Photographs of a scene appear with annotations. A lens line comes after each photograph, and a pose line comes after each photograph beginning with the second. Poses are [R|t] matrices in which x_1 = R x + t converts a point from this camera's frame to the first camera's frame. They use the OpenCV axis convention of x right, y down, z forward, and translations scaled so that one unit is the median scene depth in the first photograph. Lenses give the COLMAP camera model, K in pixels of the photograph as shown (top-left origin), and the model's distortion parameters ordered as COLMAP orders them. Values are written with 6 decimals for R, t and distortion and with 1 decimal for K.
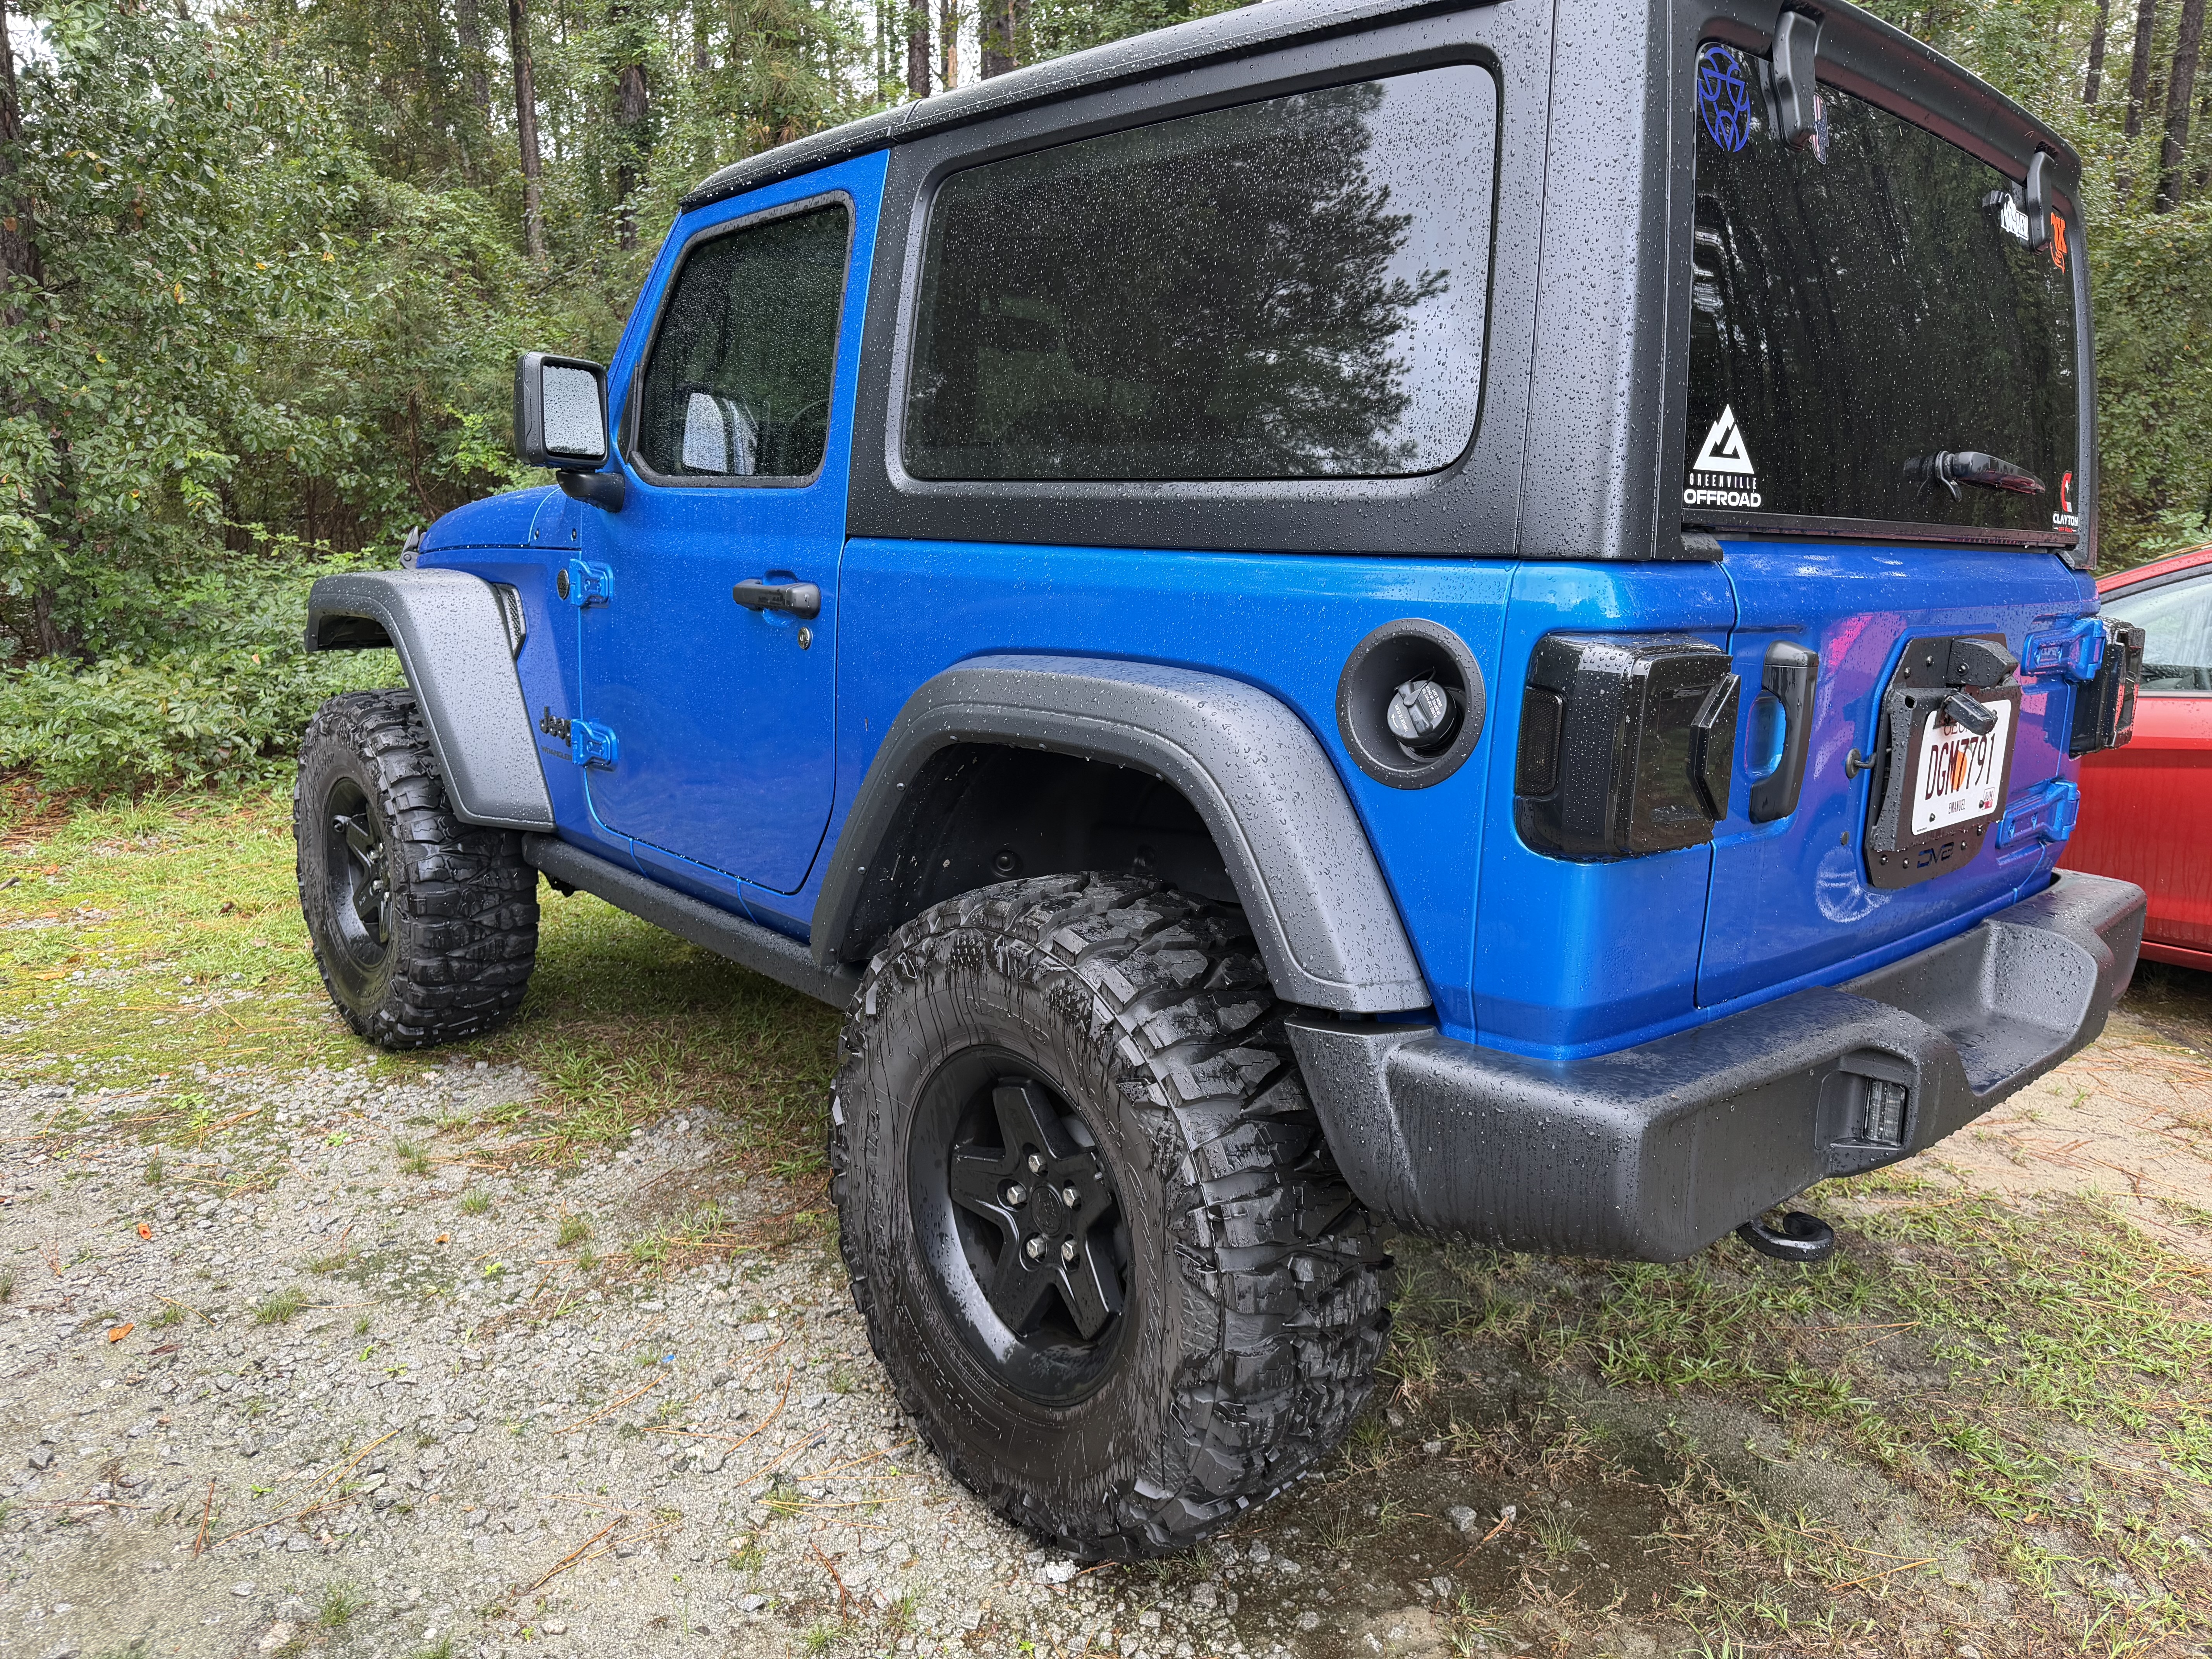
lens RADIAL K [[1547.5, 0, 1107.5], [0, 1547.5, 821.1], [0, 0, 1]] dist [0.029446, -0.030913]
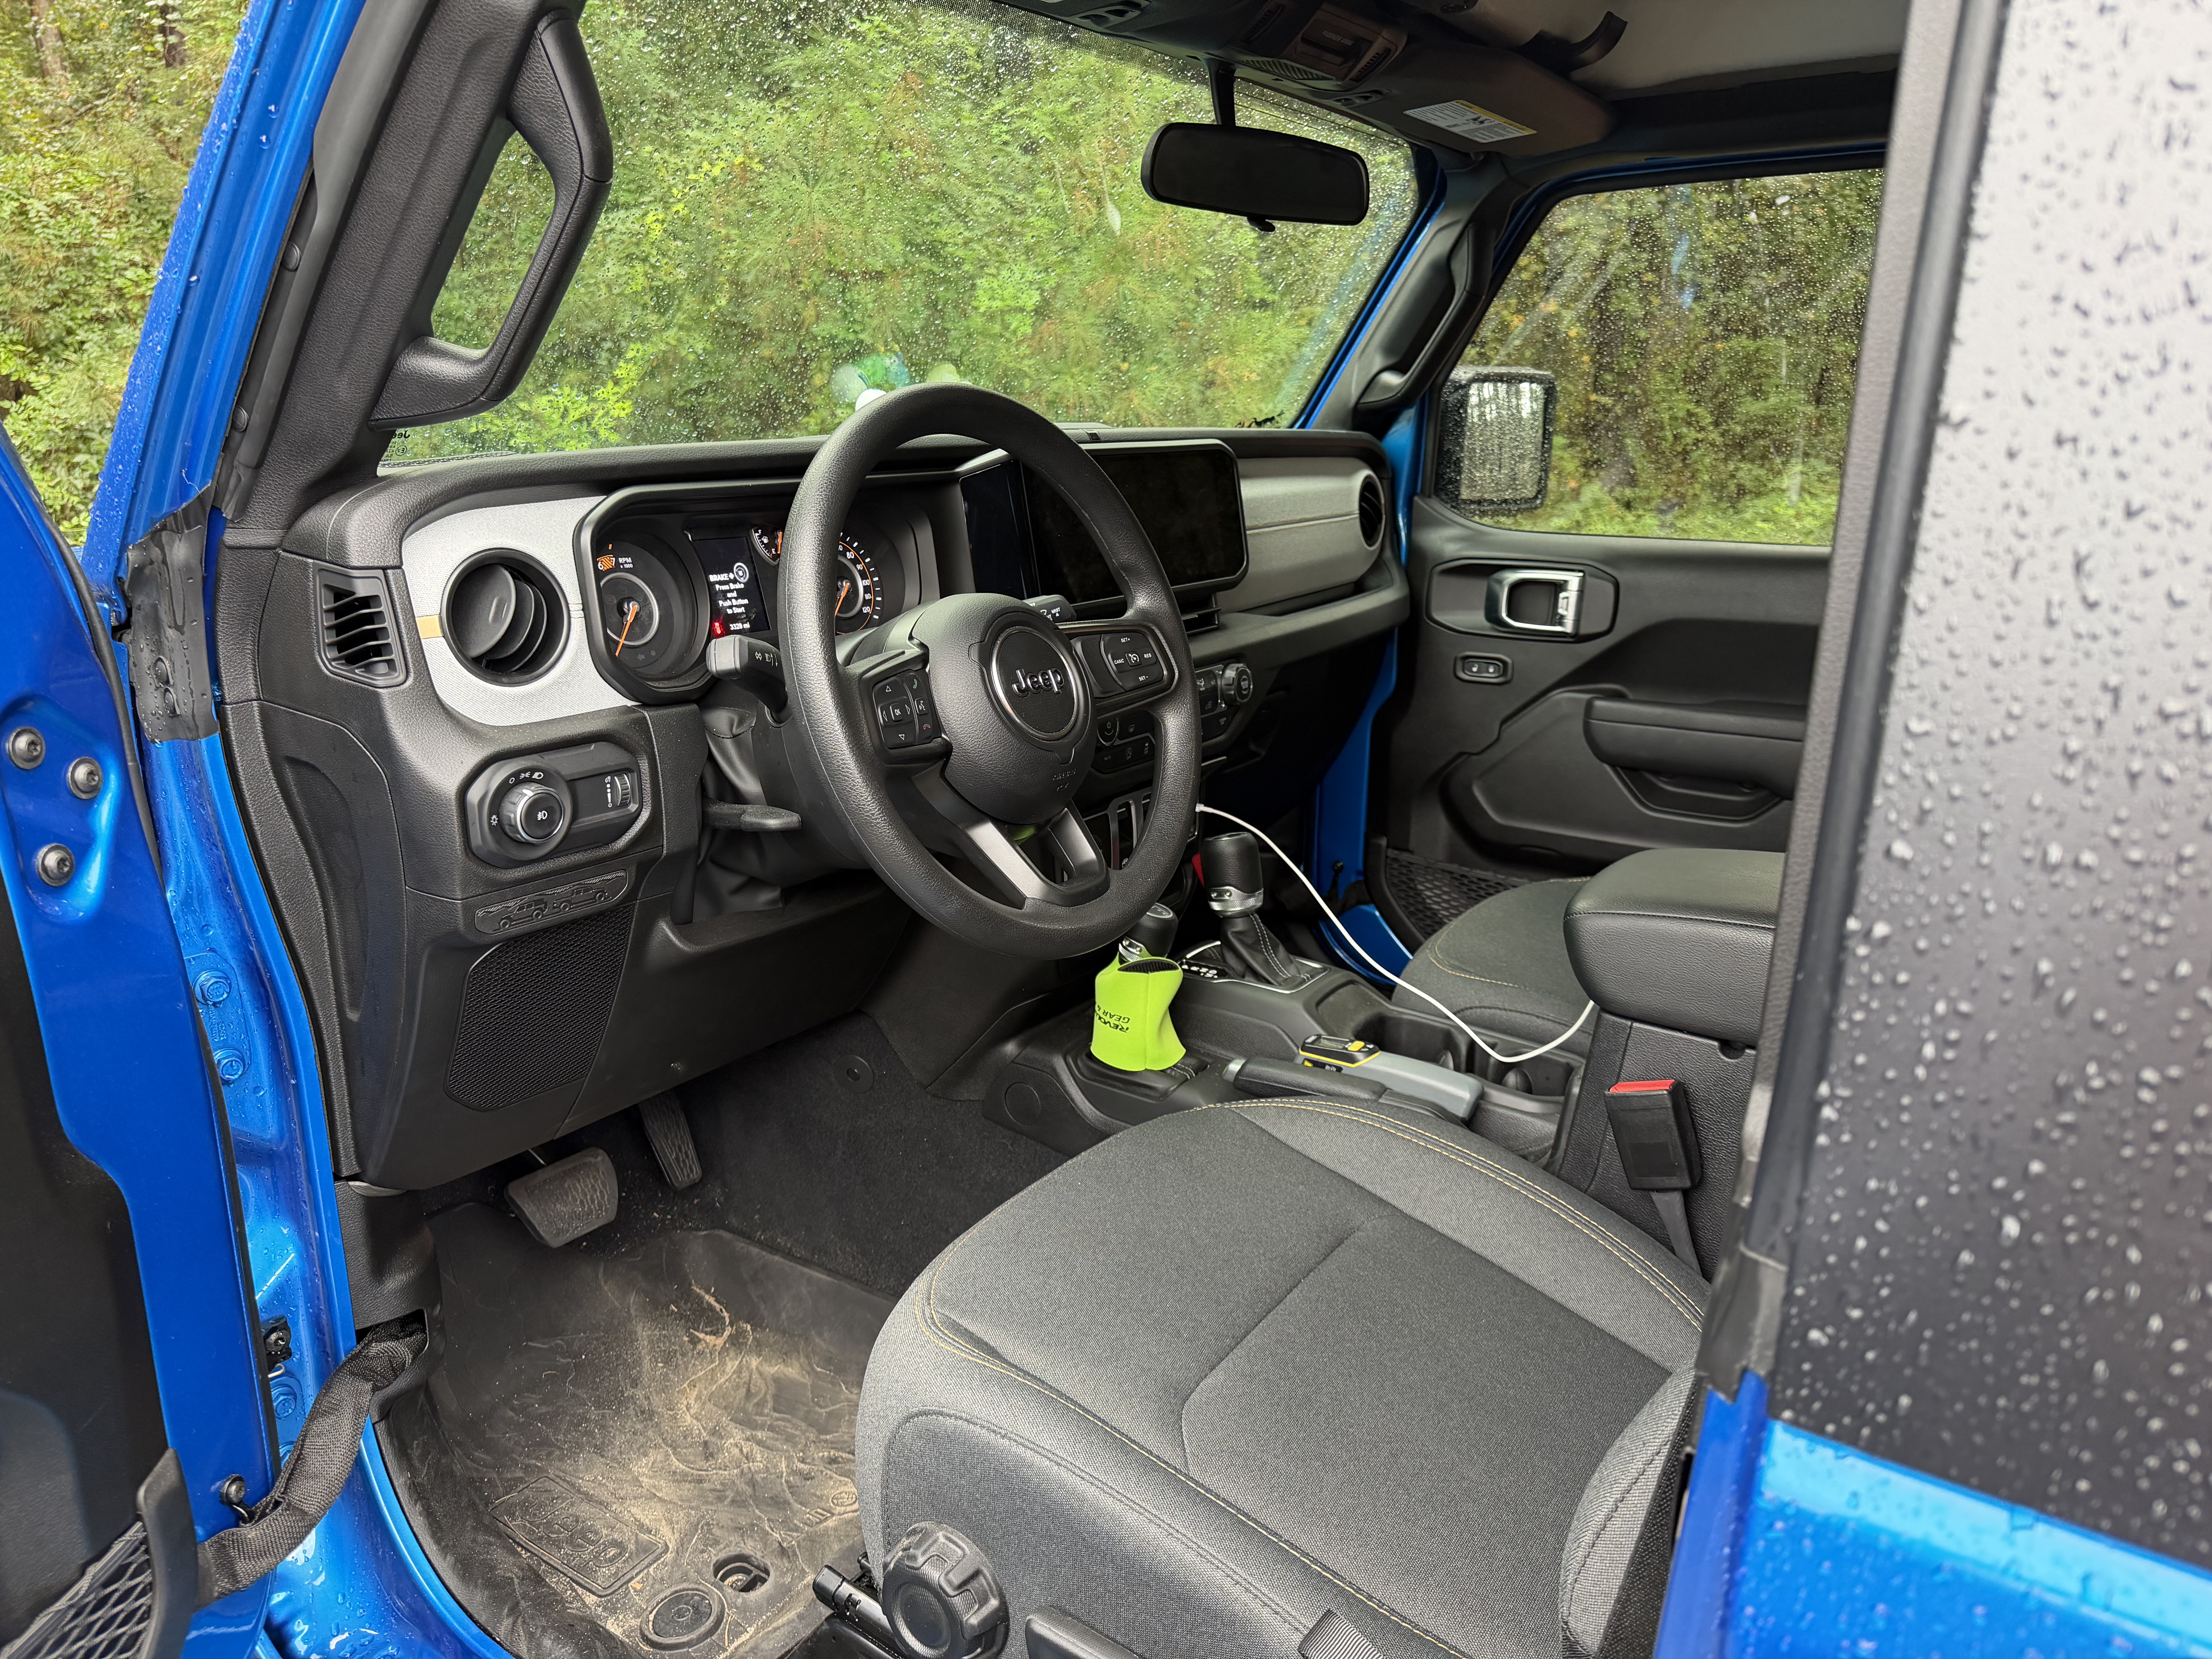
lens RADIAL K [[1547.5, 0, 1103.1], [0, 1547.5, 831.3], [0, 0, 1]] dist [0.029446, -0.030913]
pose [[0.977995, -0.077764, 0.193596, -0.030155], [0.059618, 0.993413, 0.097859, -0.031077], [-0.199931, -0.084164, 0.976189, 0.097616]]
